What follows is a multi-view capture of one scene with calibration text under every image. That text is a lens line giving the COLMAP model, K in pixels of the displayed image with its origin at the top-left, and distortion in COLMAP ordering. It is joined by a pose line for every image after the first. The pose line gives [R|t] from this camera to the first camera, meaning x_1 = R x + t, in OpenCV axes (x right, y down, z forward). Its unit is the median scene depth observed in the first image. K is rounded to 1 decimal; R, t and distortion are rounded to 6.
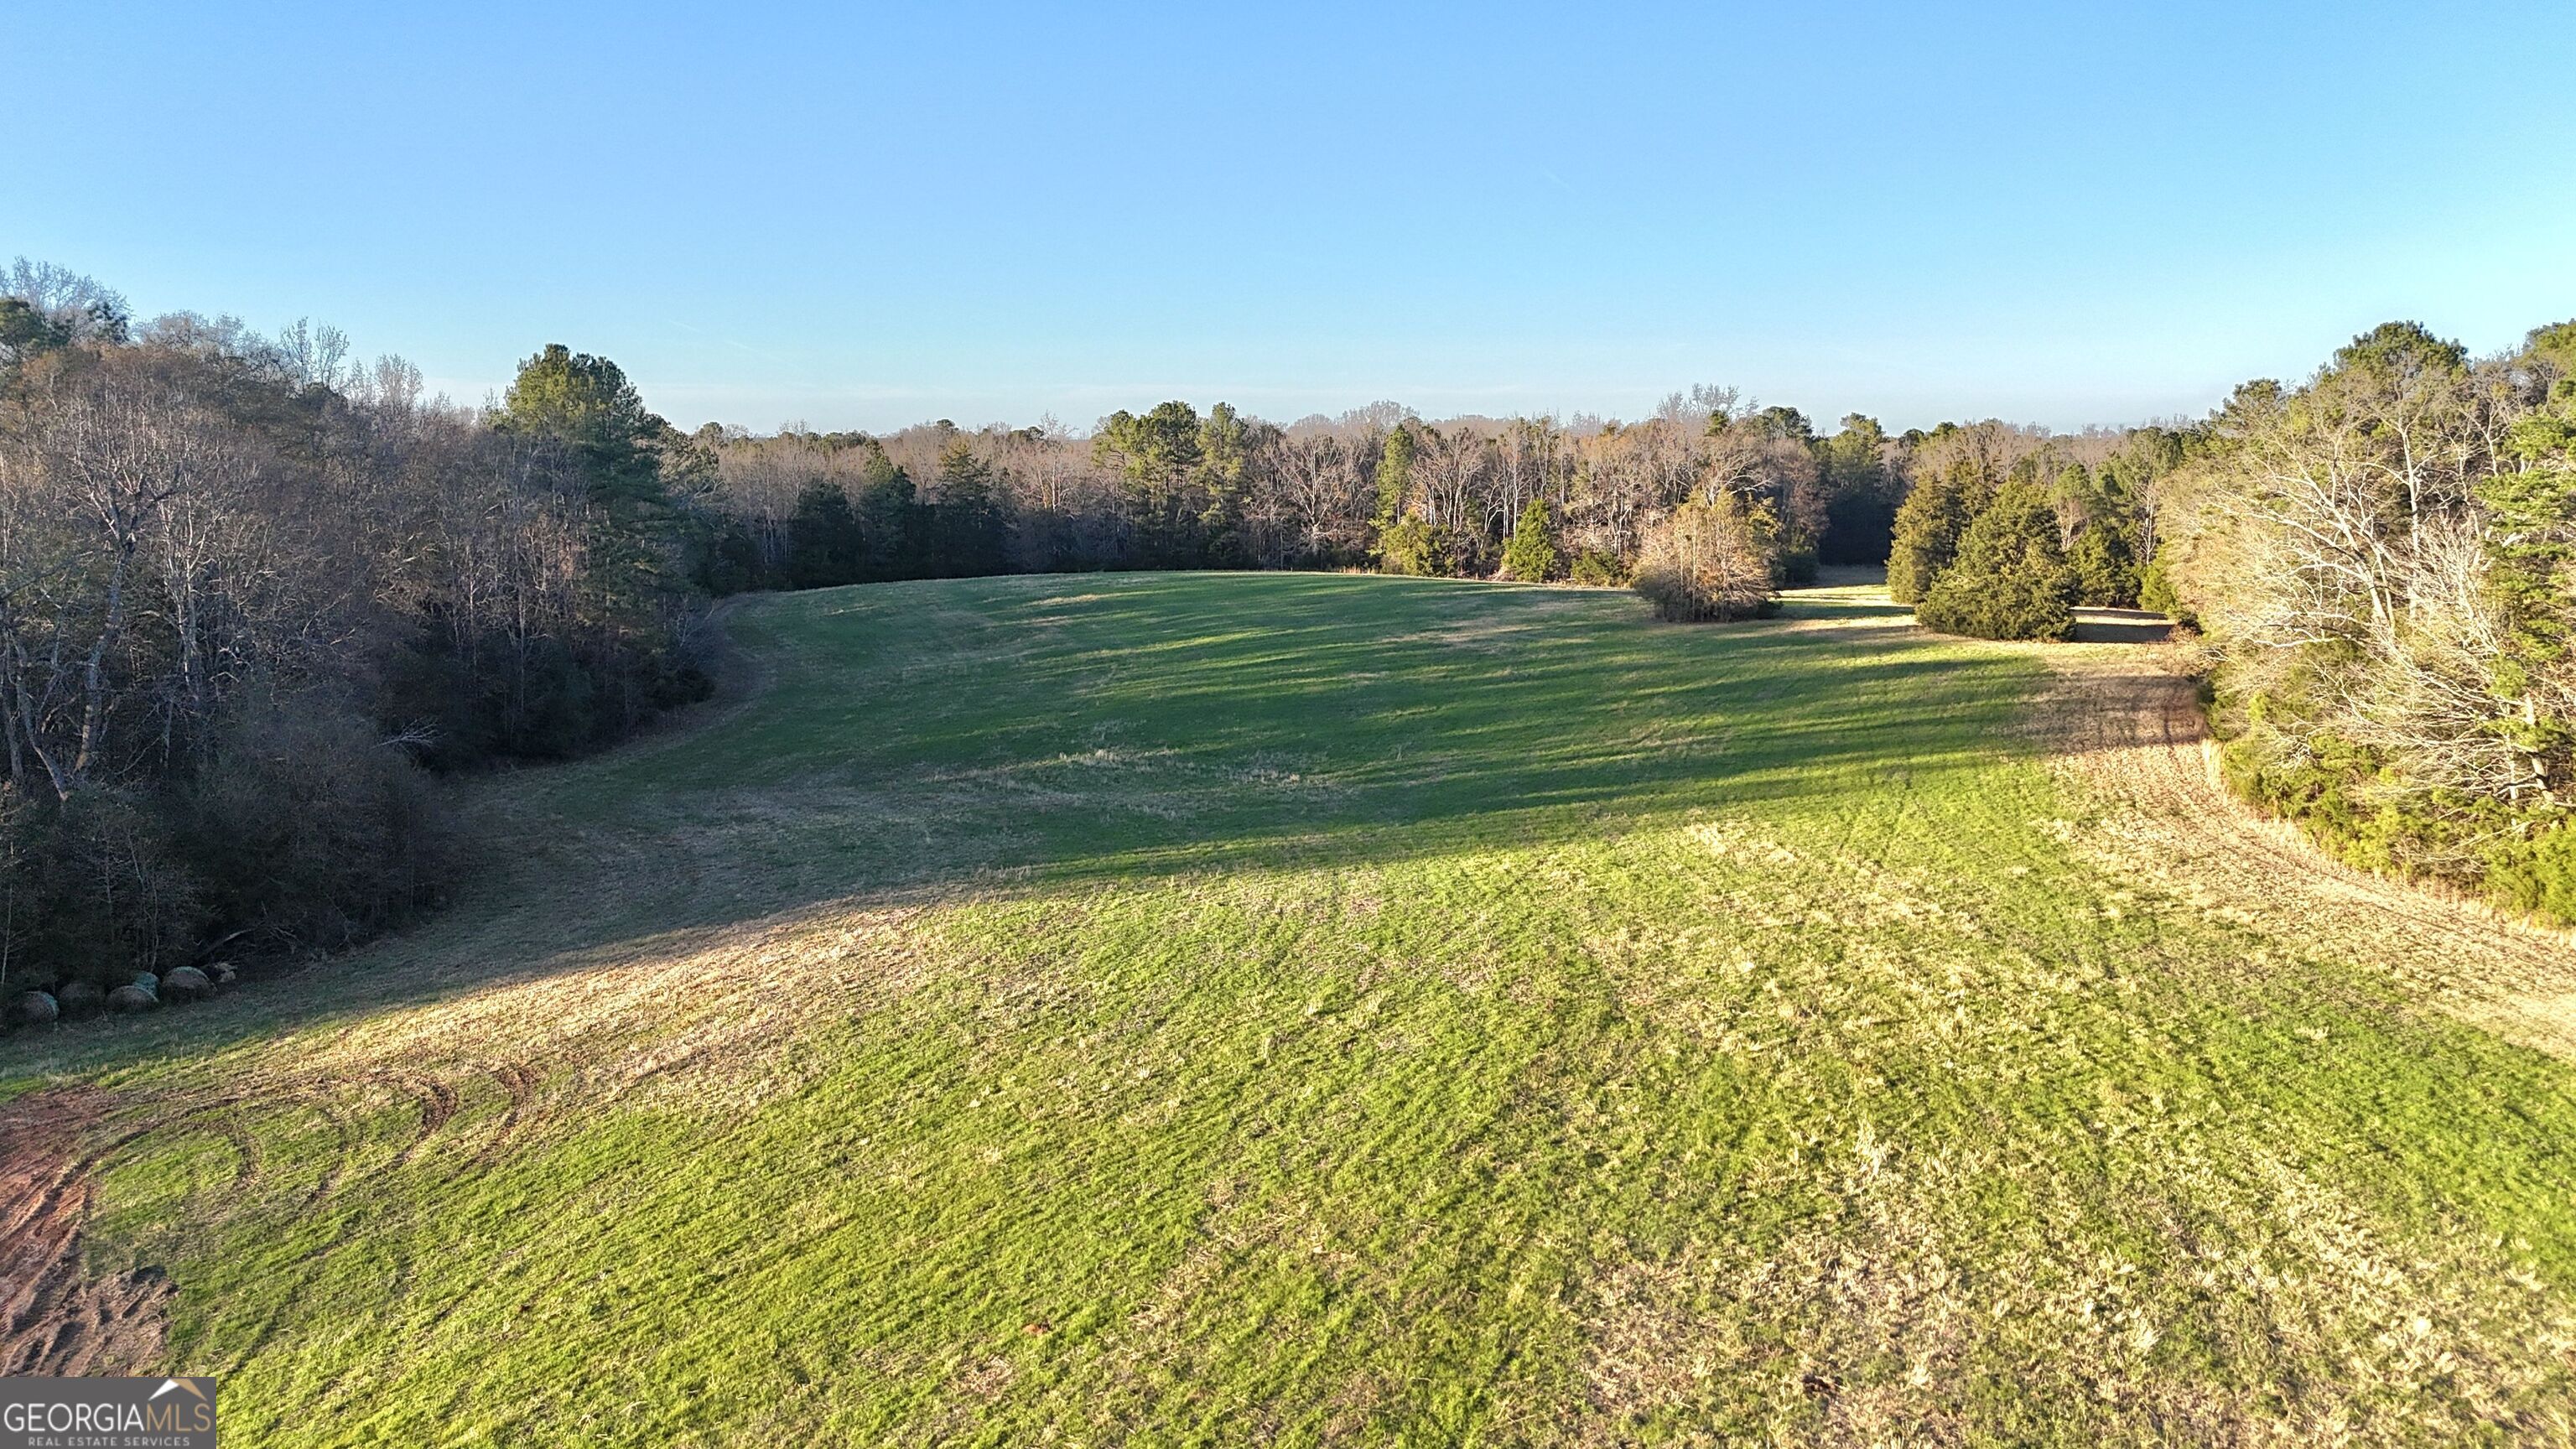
lens RADIAL K [[1904.1, 0, 1274.9], [0, 1904.1, 745.4], [0, 0, 1]] dist [0.078920, -0.083361]
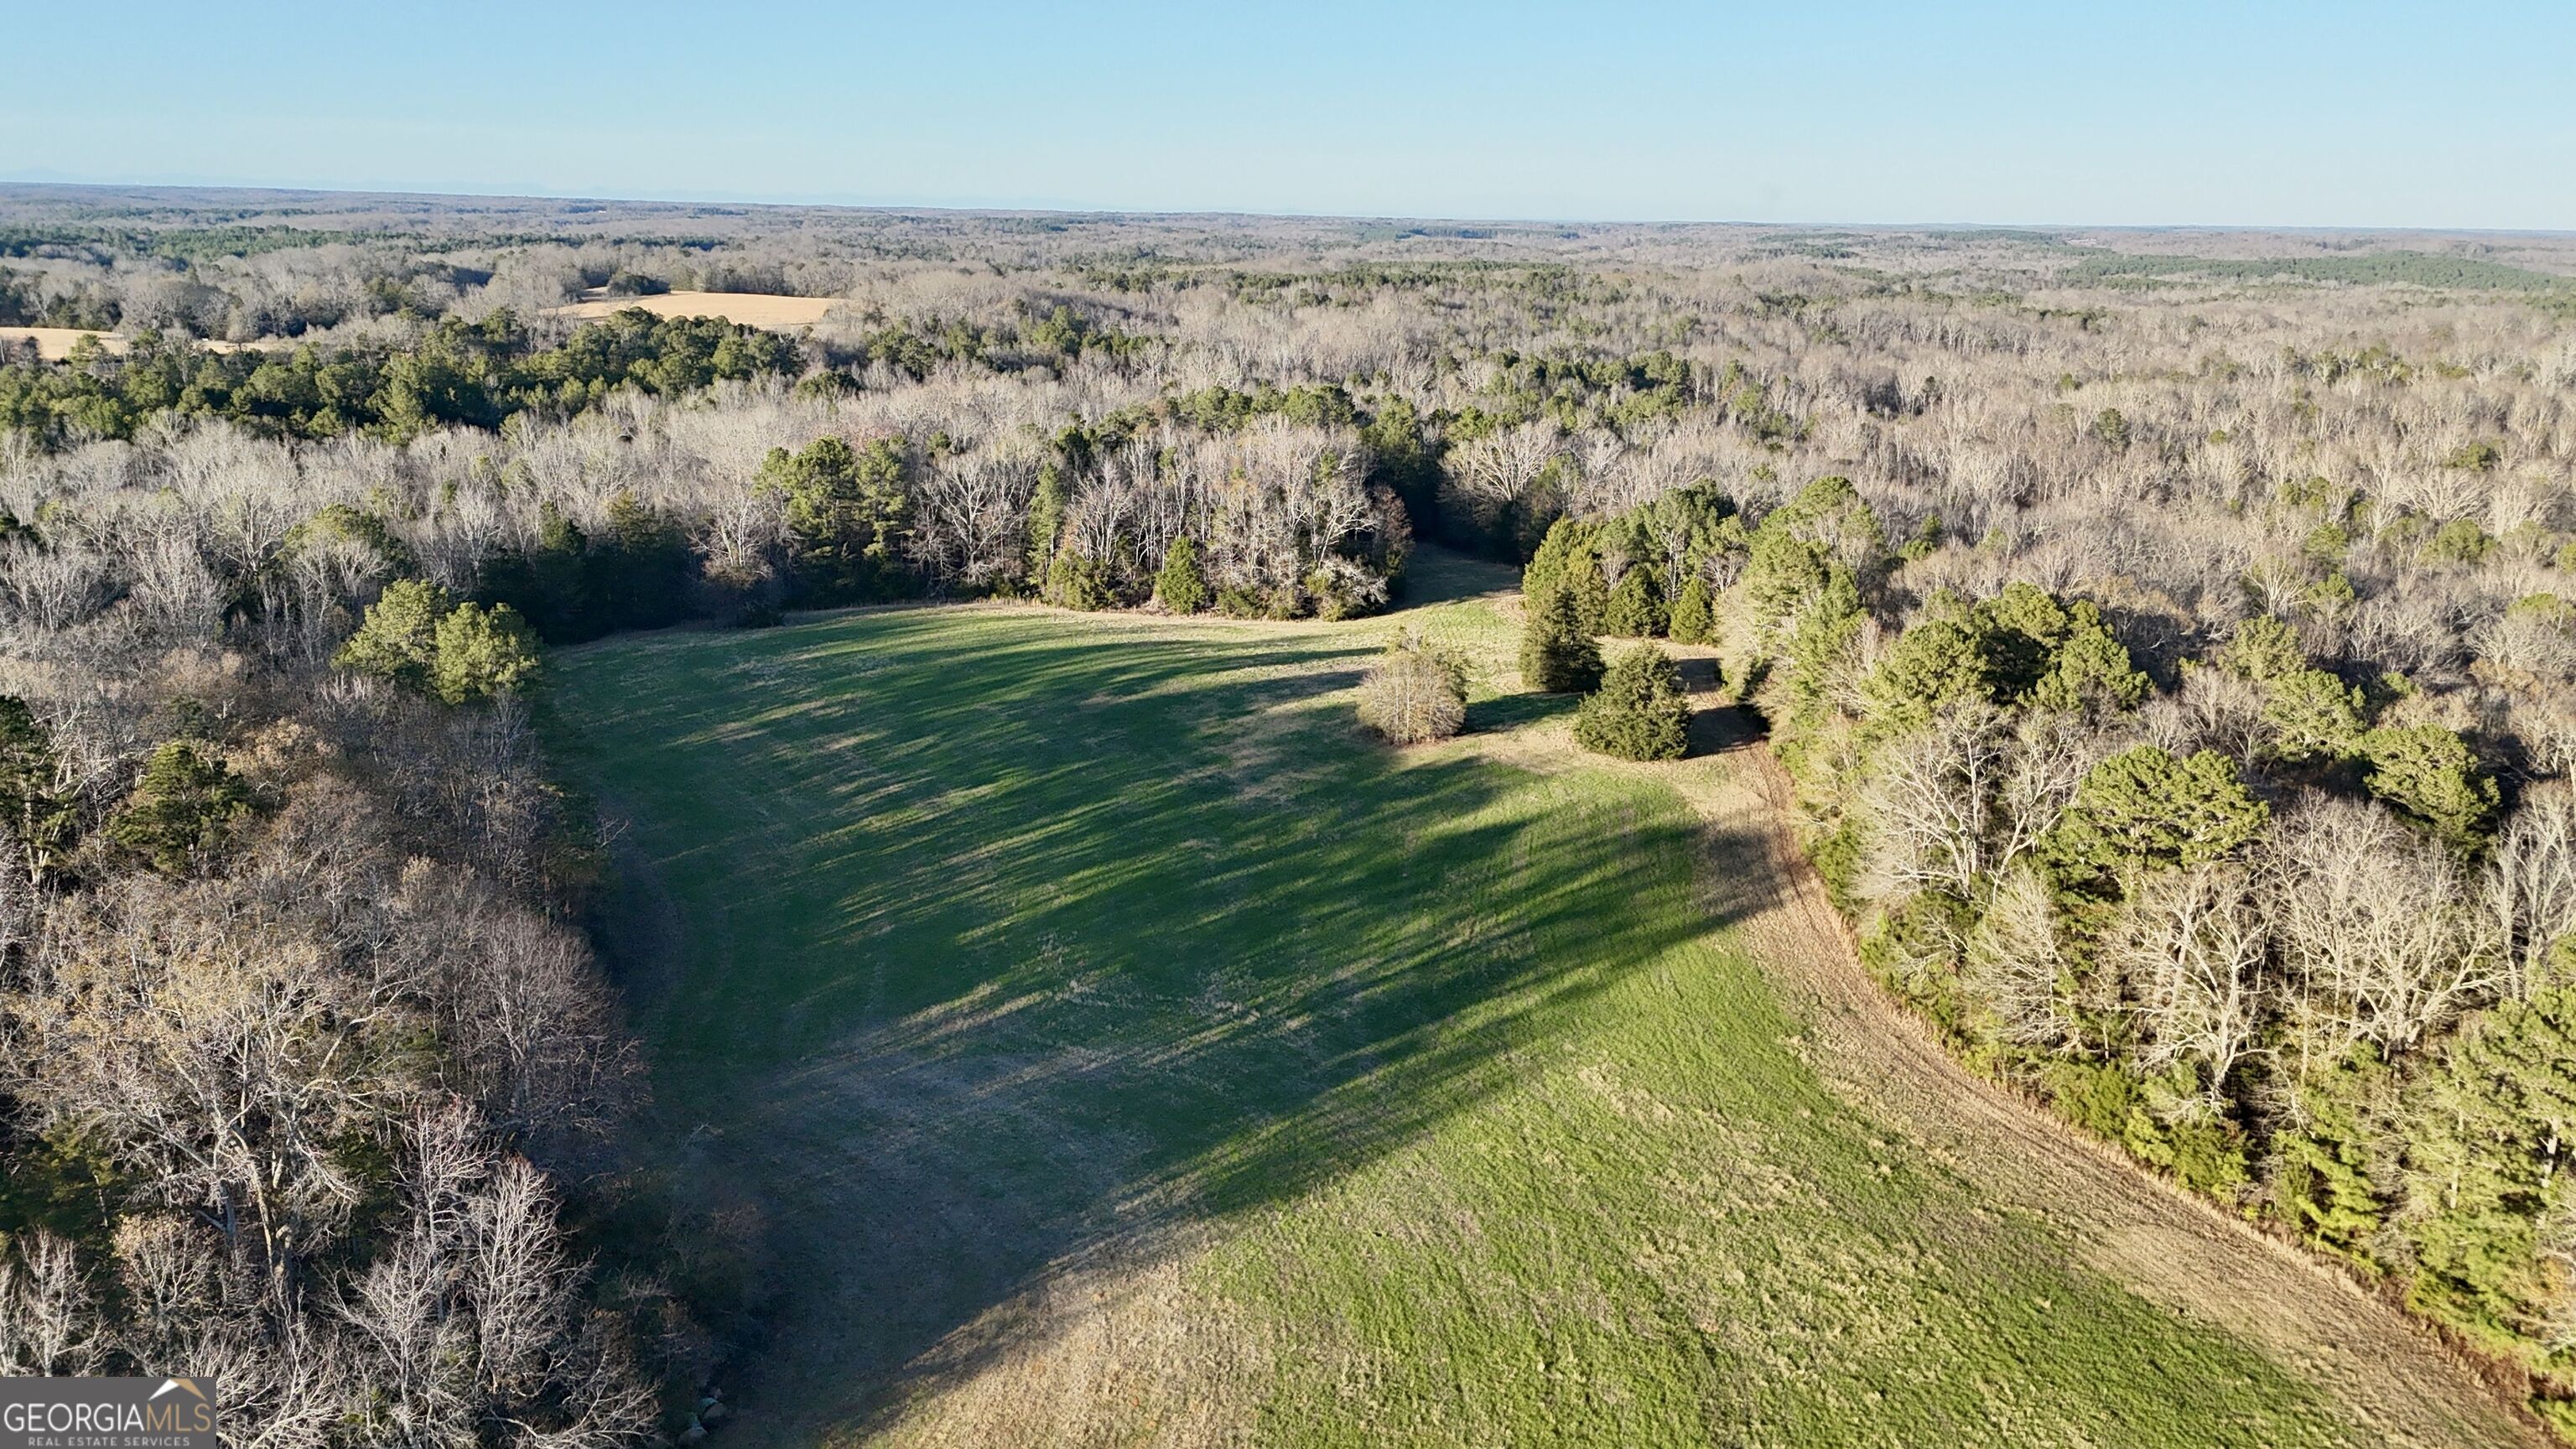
lens RADIAL K [[1904.1, 0, 1277.9], [0, 1904.1, 727.0], [0, 0, 1]] dist [0.078920, -0.083361]
pose [[0.953808, -0.068690, 0.292457, -0.245897], [0.037420, 0.993092, 0.111208, -0.232944], [-0.298076, -0.095127, 0.949790, -0.182001]]
